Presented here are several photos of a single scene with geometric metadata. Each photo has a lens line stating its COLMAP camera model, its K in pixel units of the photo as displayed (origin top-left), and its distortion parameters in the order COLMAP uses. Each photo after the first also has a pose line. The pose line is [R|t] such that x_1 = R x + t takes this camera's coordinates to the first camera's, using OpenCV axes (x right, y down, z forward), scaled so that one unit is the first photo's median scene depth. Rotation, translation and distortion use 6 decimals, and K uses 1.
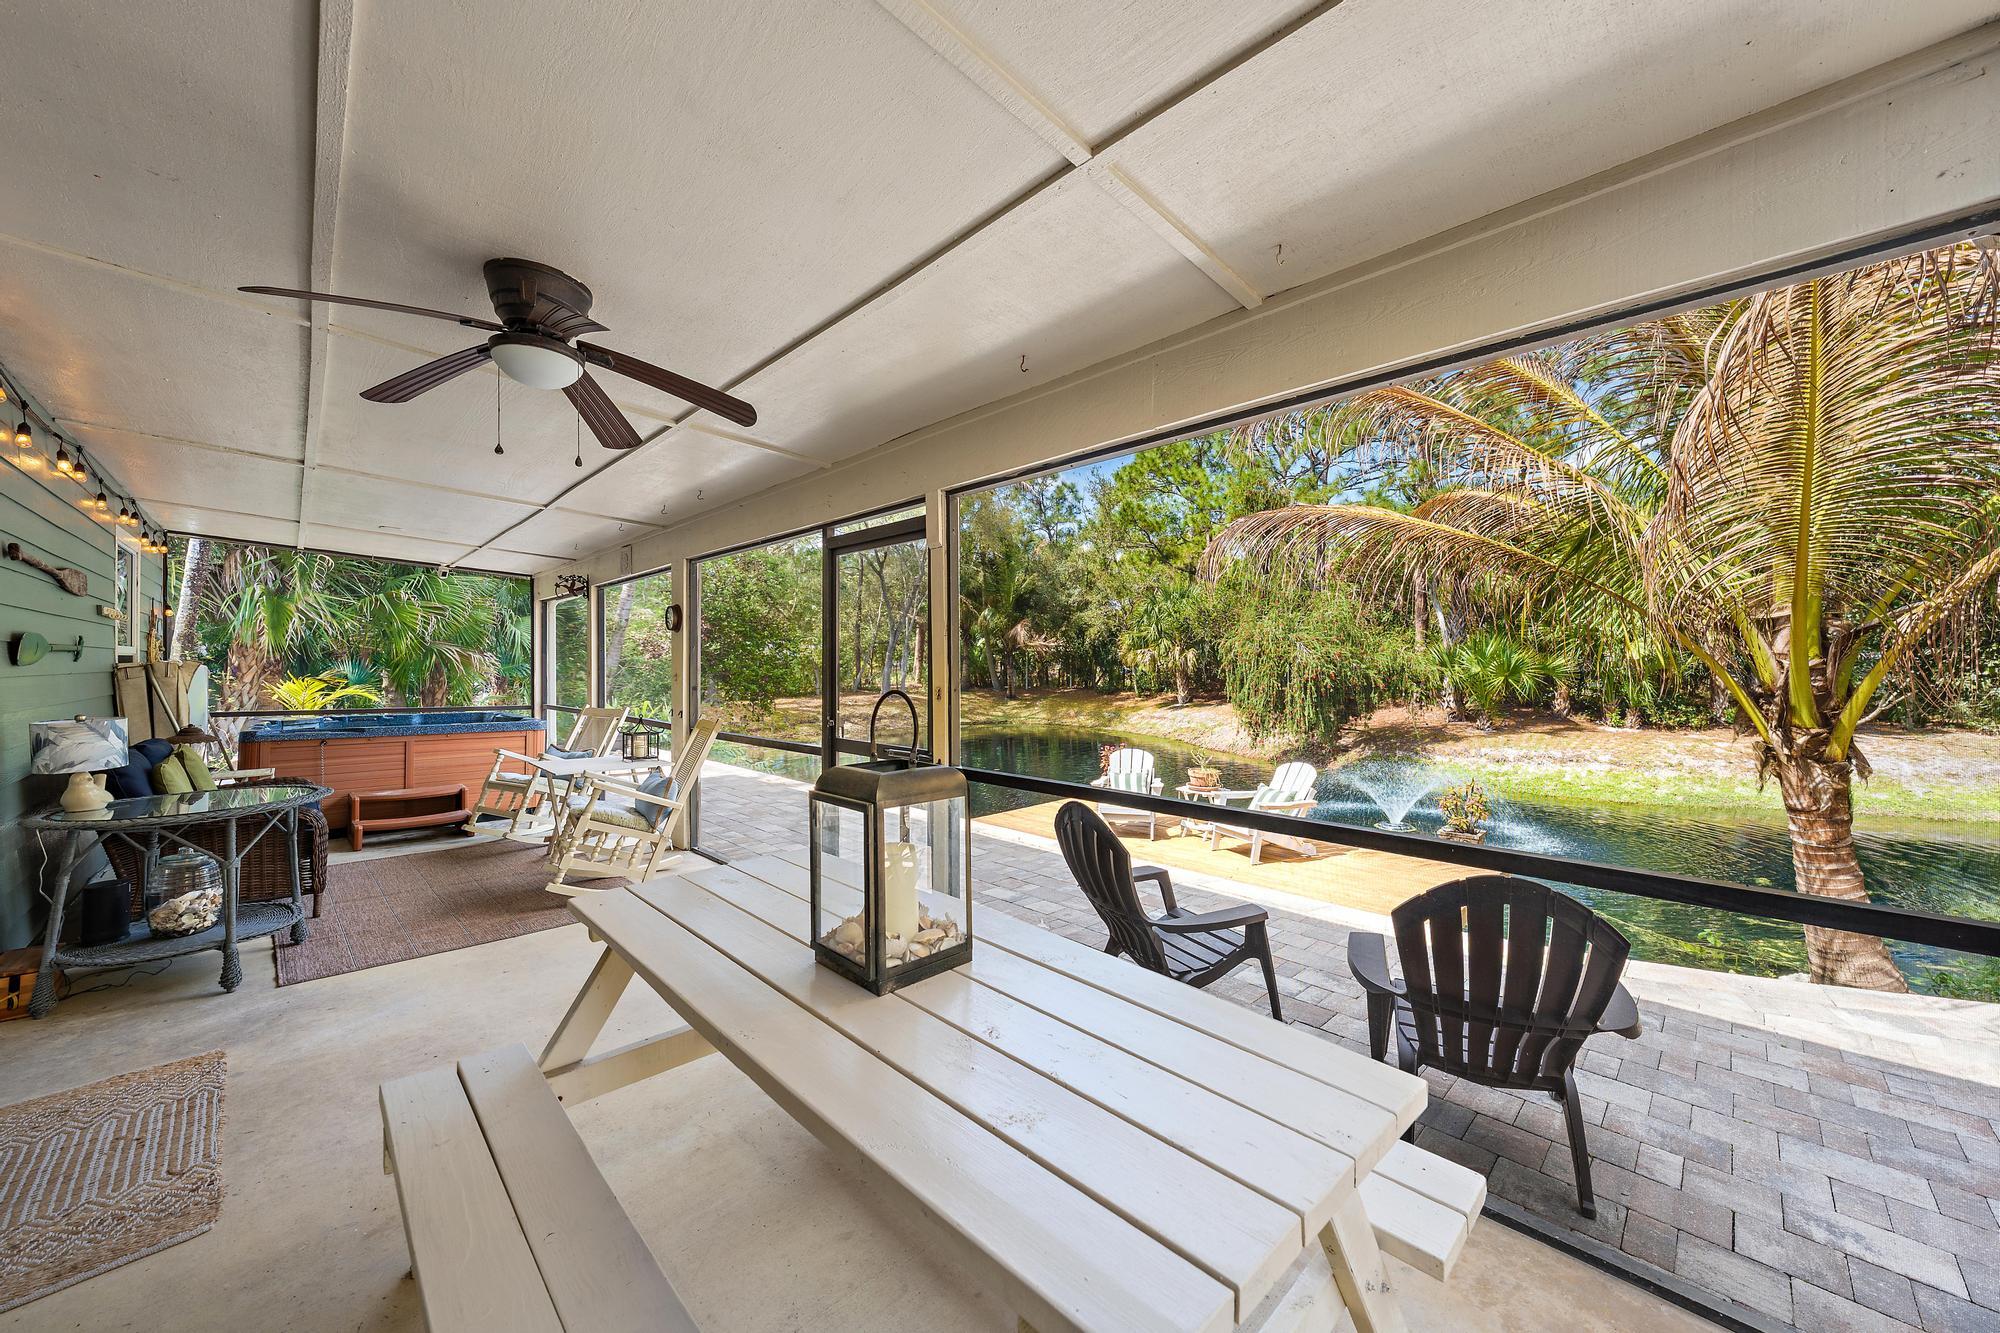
lens RADIAL K [[727.5, 0, 1000.5], [0, 727.5, 659.1], [0, 0, 1]] dist [-0.003343, -0.000120]
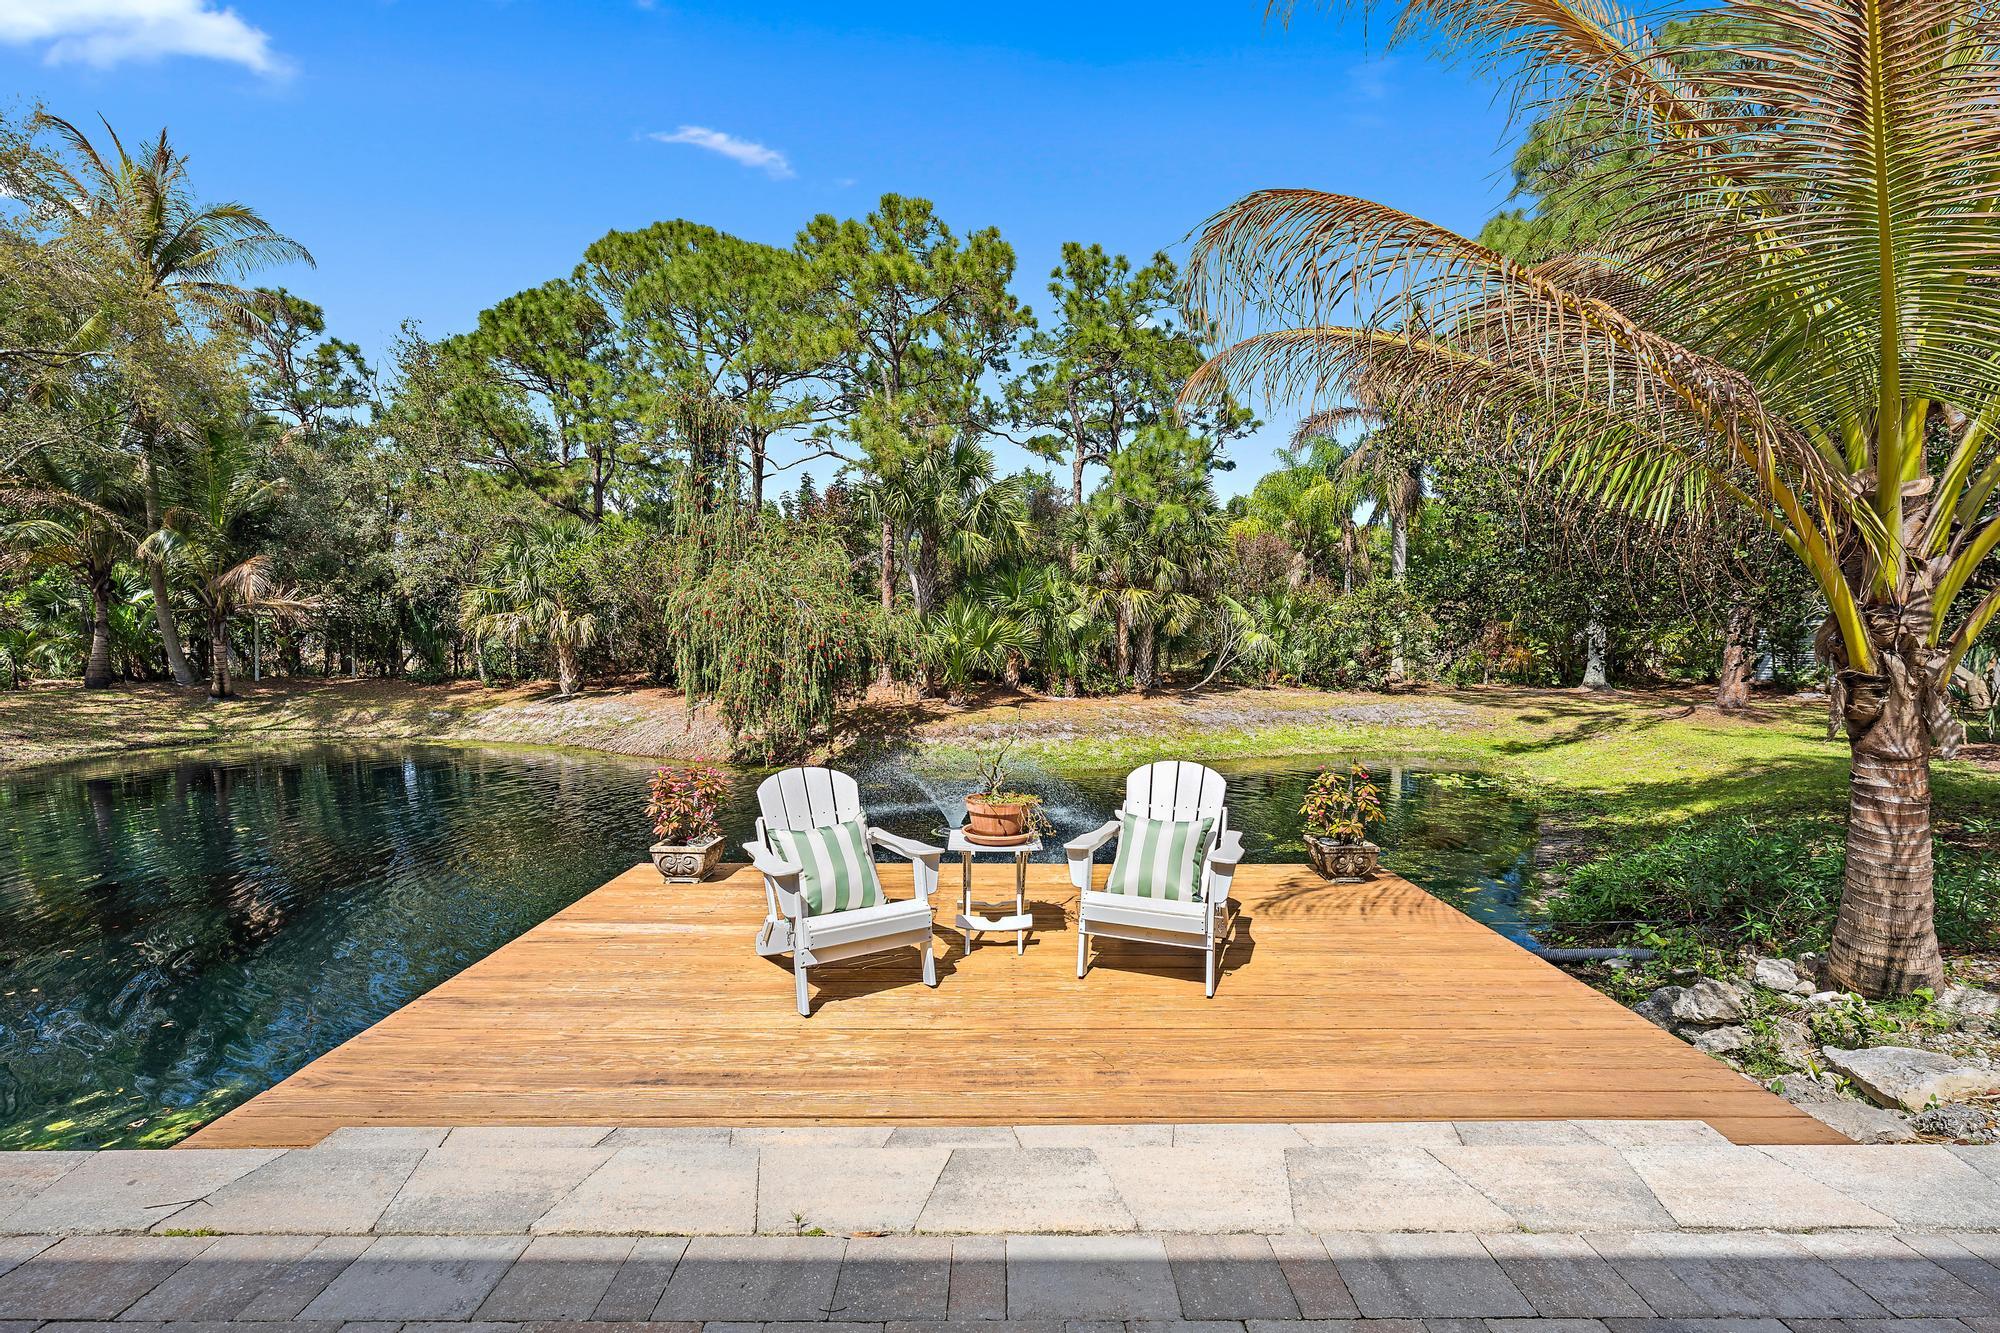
lens RADIAL K [[819.1, 0, 1001.1], [0, 819.1, 657.9], [0, 0, 1]] dist [0.000926, 0.000059]
pose [[0.698629, -0.008086, 0.715438, -0.019684], [-0.003797, 0.999880, 0.015009, 0.012354], [-0.715474, -0.013202, 0.698515, 0.139900]]
